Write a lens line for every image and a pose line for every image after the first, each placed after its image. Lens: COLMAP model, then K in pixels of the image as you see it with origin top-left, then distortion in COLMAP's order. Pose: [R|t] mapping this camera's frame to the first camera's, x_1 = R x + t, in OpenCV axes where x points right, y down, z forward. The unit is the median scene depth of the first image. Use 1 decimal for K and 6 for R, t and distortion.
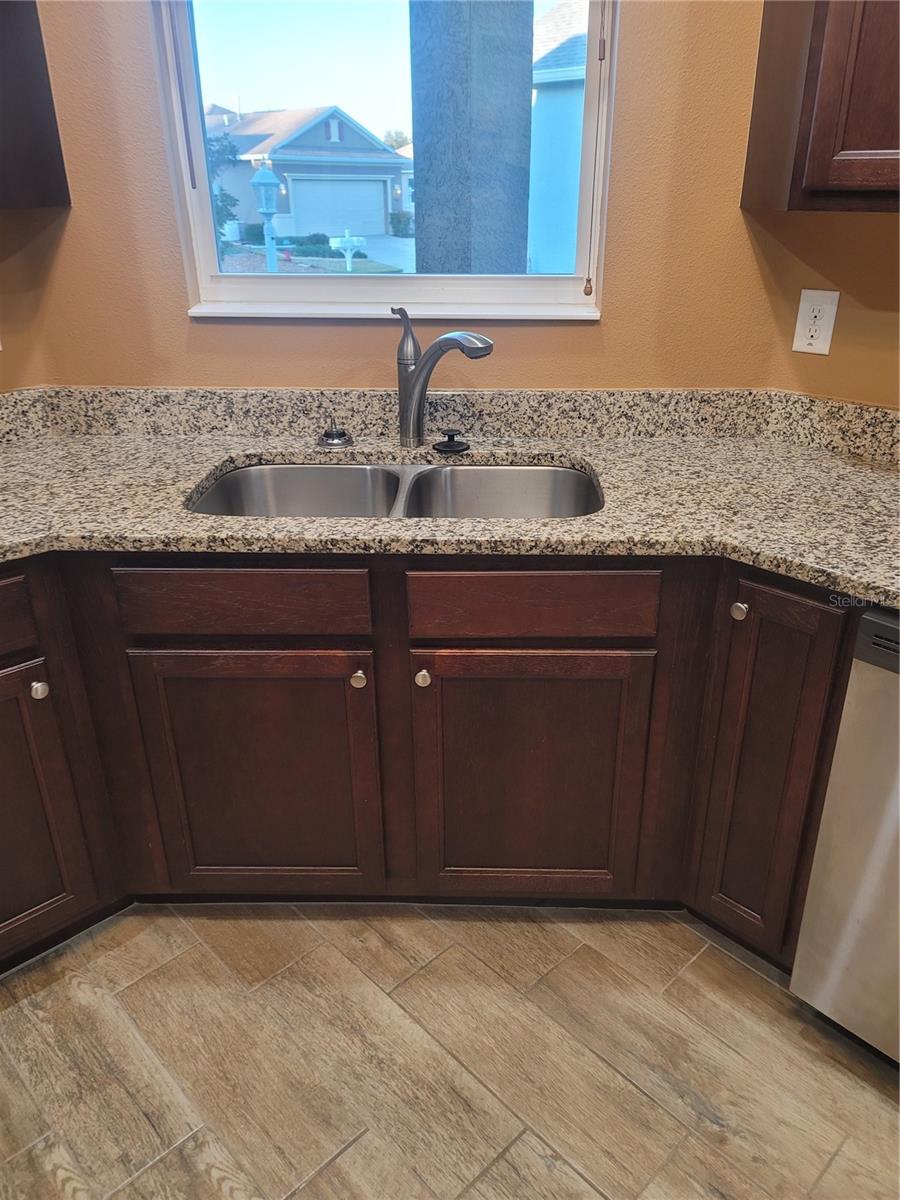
lens RADIAL K [[879.0, 0, 450.8], [0, 879.0, 598.3], [0, 0, 1]] dist [0.074342, -0.061729]
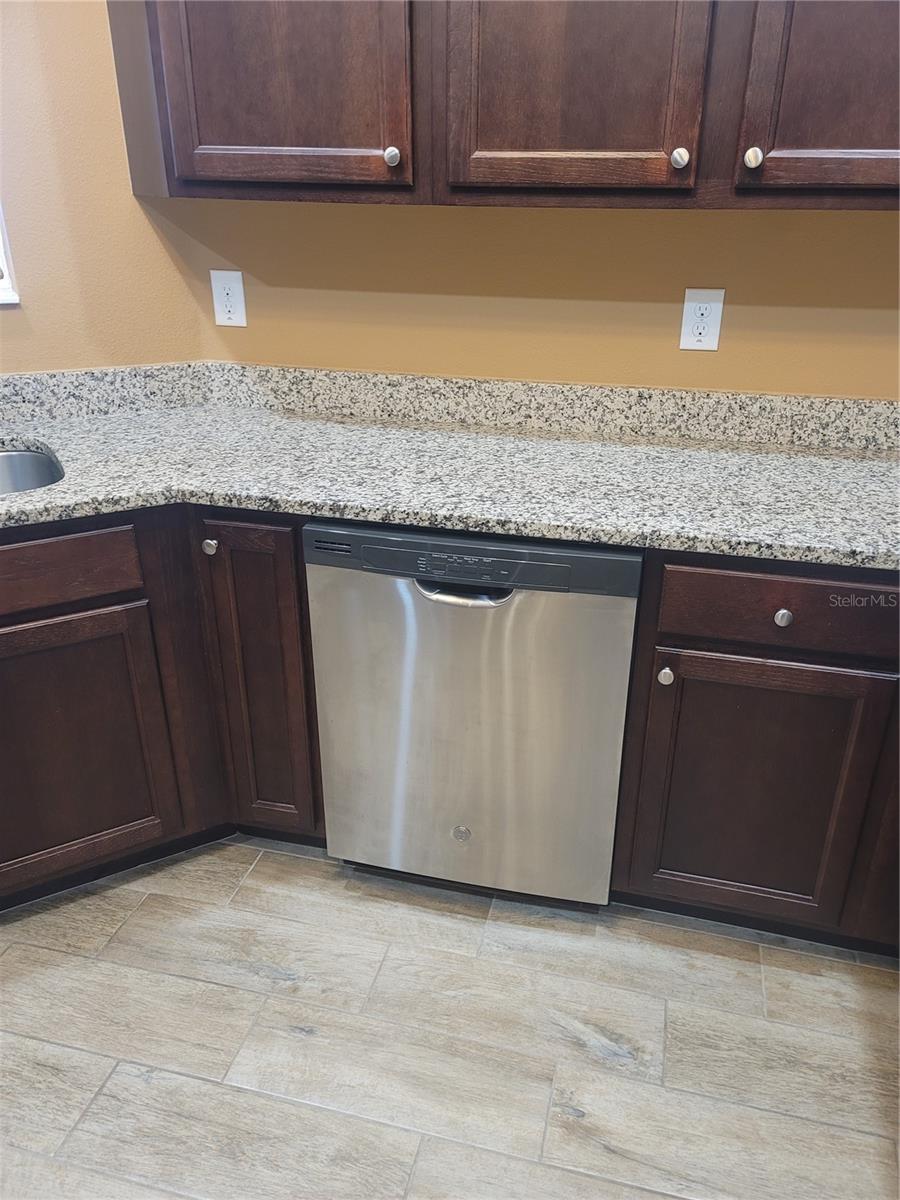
lens RADIAL K [[879.0, 0, 449.4], [0, 879.0, 593.4], [0, 0, 1]] dist [0.074342, -0.061729]
pose [[0.844517, -0.216755, 0.489702, 0.013700], [0.217377, 0.974455, 0.056442, 0.072121], [-0.489426, 0.058784, 0.870061, -0.134802]]
